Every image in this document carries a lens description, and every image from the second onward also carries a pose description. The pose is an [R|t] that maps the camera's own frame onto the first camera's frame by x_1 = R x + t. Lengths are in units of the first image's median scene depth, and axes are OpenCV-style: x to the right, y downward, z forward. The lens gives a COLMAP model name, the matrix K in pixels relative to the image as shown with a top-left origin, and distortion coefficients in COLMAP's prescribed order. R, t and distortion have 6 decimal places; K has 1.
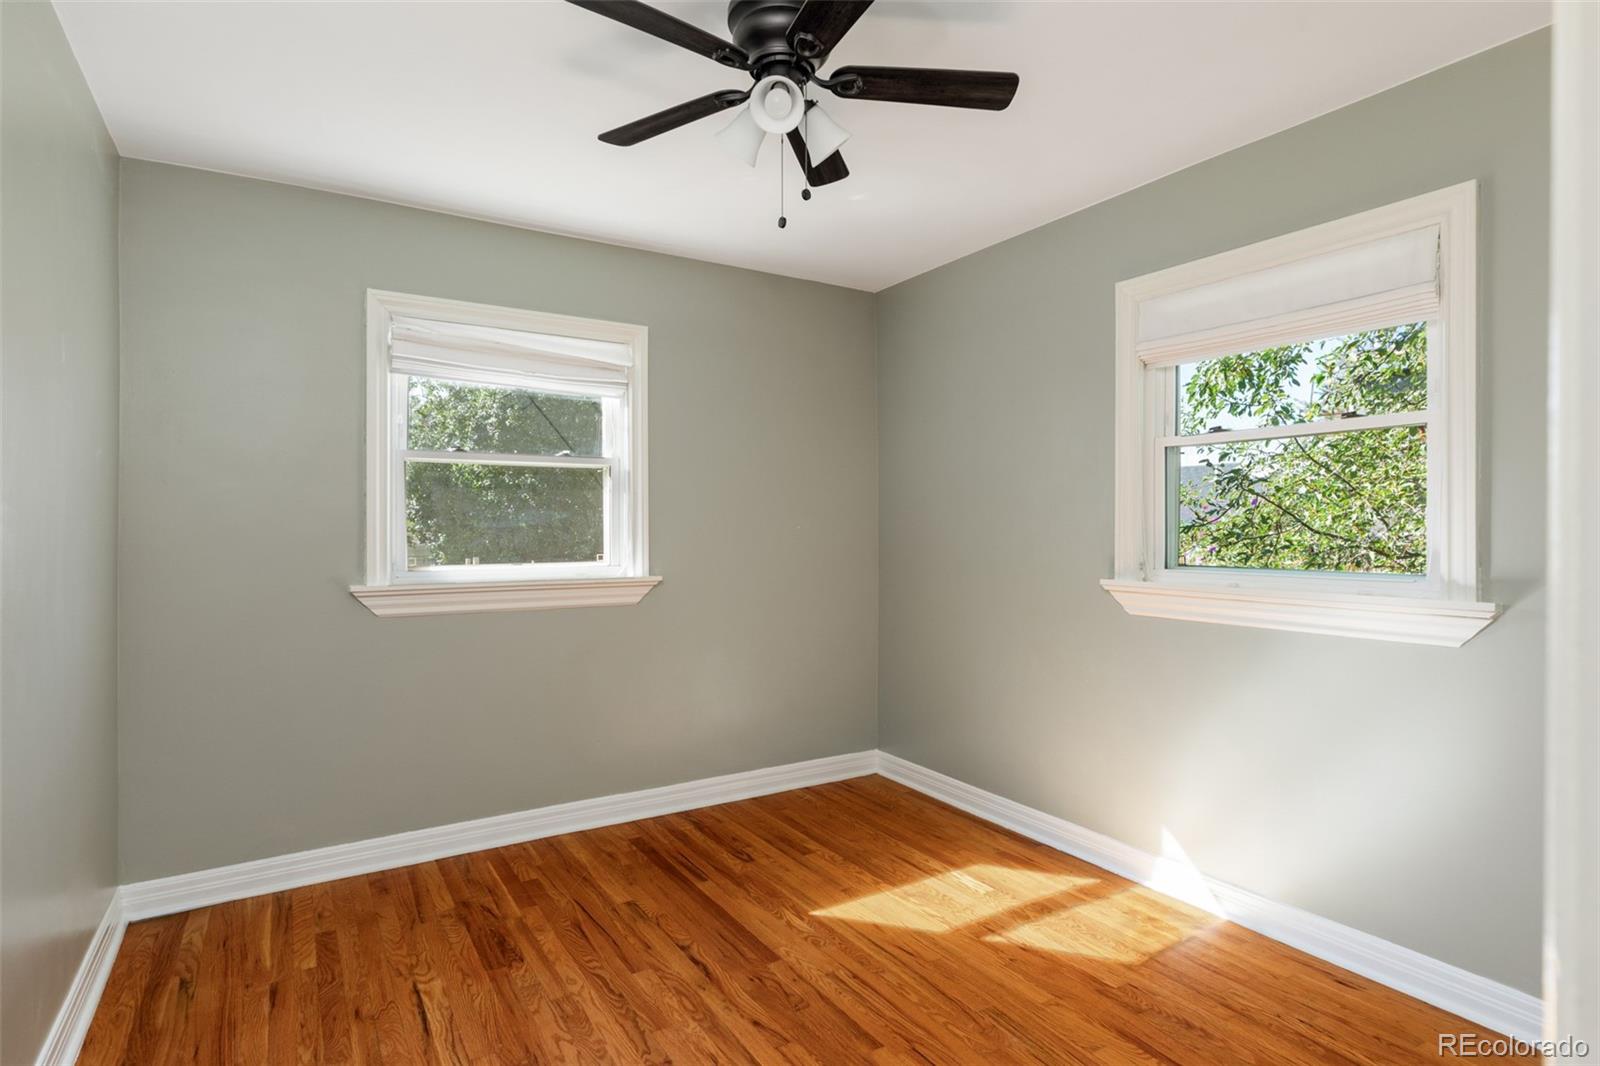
lens RADIAL K [[864.7, 0, 808.0], [0, 864.7, 530.7], [0, 0, 1]] dist [0.003380, 0.003858]
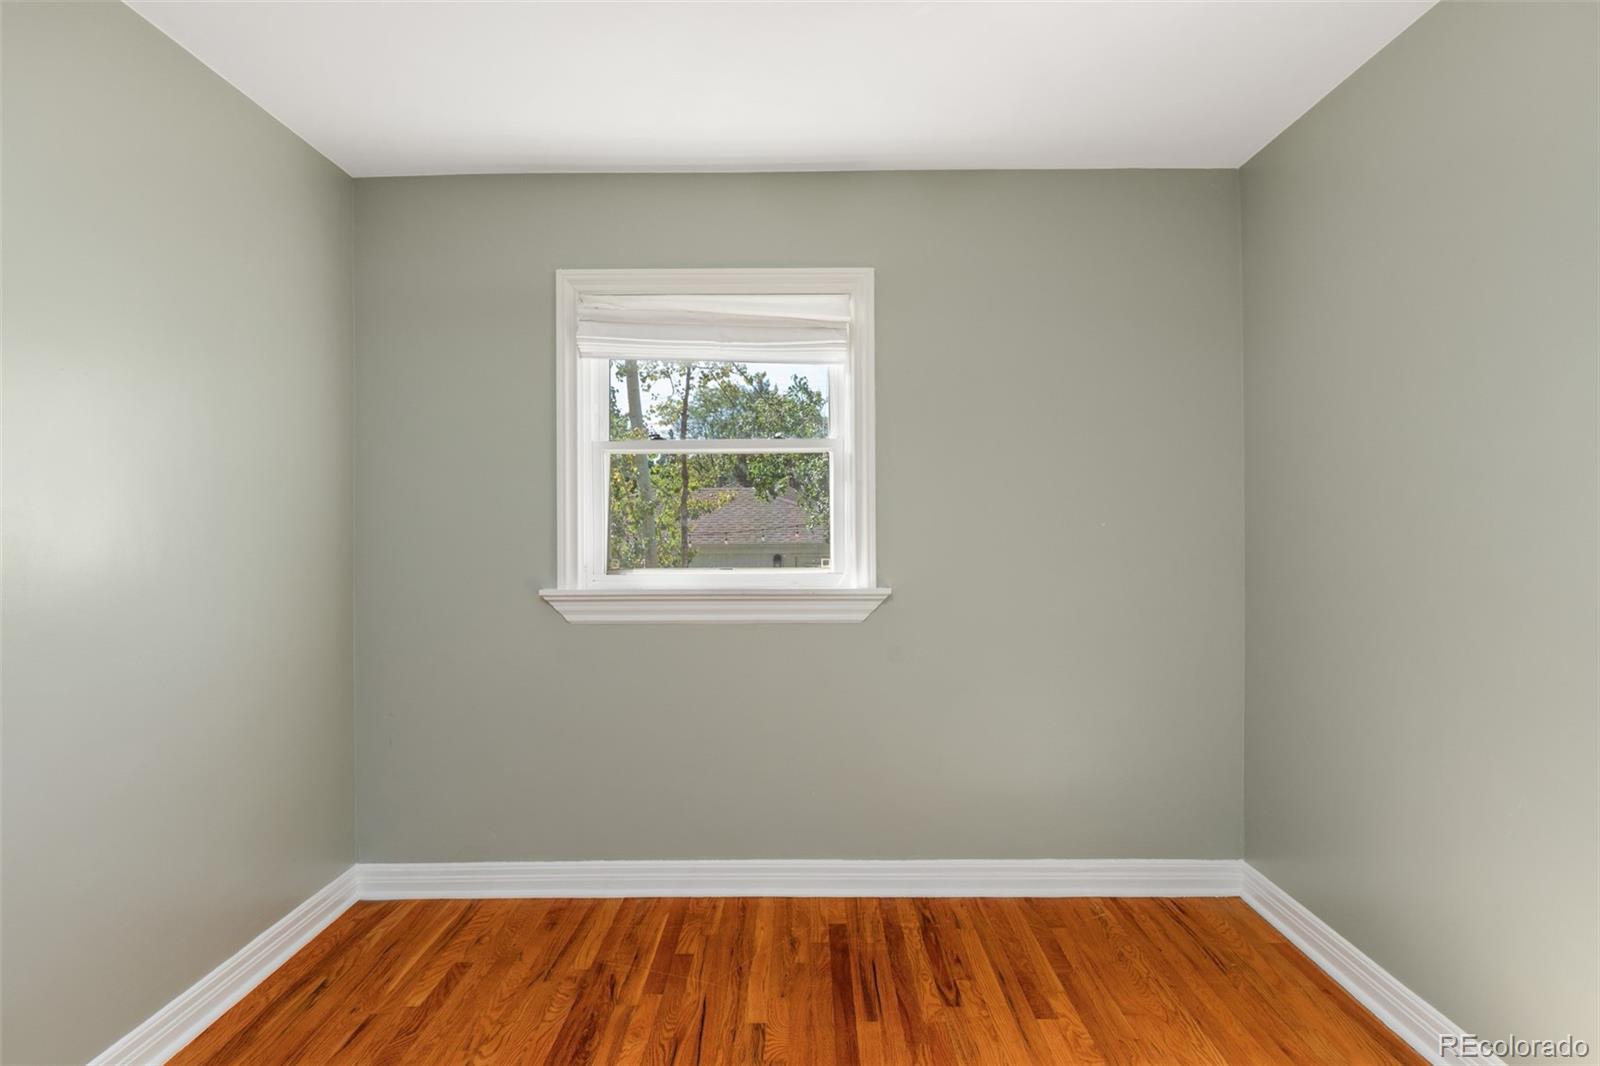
lens RADIAL K [[864.7, 0, 793.3], [0, 864.7, 532.0], [0, 0, 1]] dist [0.003380, 0.003858]
pose [[0.838554, 0.001084, -0.544817, 0.201831], [0.001788, 0.999987, 0.004743, -0.002219], [0.544816, -0.004951, 0.838541, 0.343163]]
